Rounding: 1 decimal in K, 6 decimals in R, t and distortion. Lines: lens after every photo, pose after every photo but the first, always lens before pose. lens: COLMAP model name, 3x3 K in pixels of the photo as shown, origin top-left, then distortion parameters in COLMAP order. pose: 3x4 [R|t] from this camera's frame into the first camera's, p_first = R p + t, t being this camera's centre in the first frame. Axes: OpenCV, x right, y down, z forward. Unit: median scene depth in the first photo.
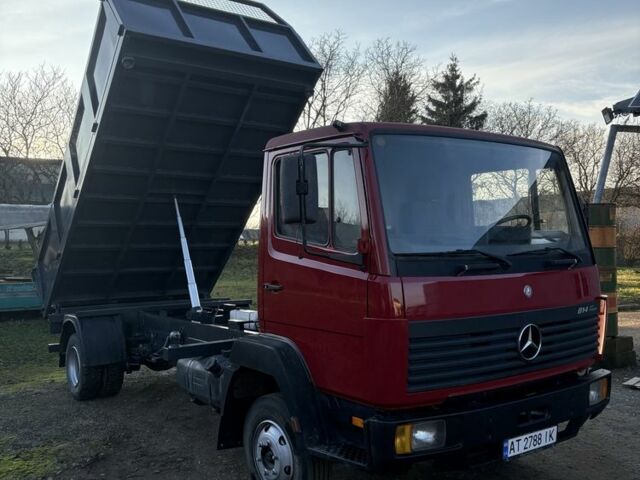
lens RADIAL K [[658.7, 0, 318.5], [0, 658.7, 223.2], [0, 0, 1]] dist [0.080323, -0.265845]
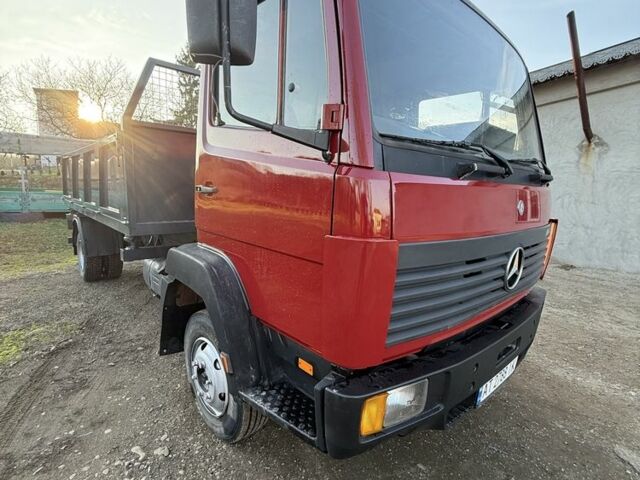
lens RADIAL K [[338.4, 0, 319.9], [0, 338.4, 237.2], [0, 0, 1]] dist [-0.003260, -0.000342]
pose [[0.993144, 0.036030, 0.111206, 0.024701], [-0.055426, 0.982721, 0.176598, 0.074427], [-0.102922, -0.181551, 0.977981, 0.577765]]
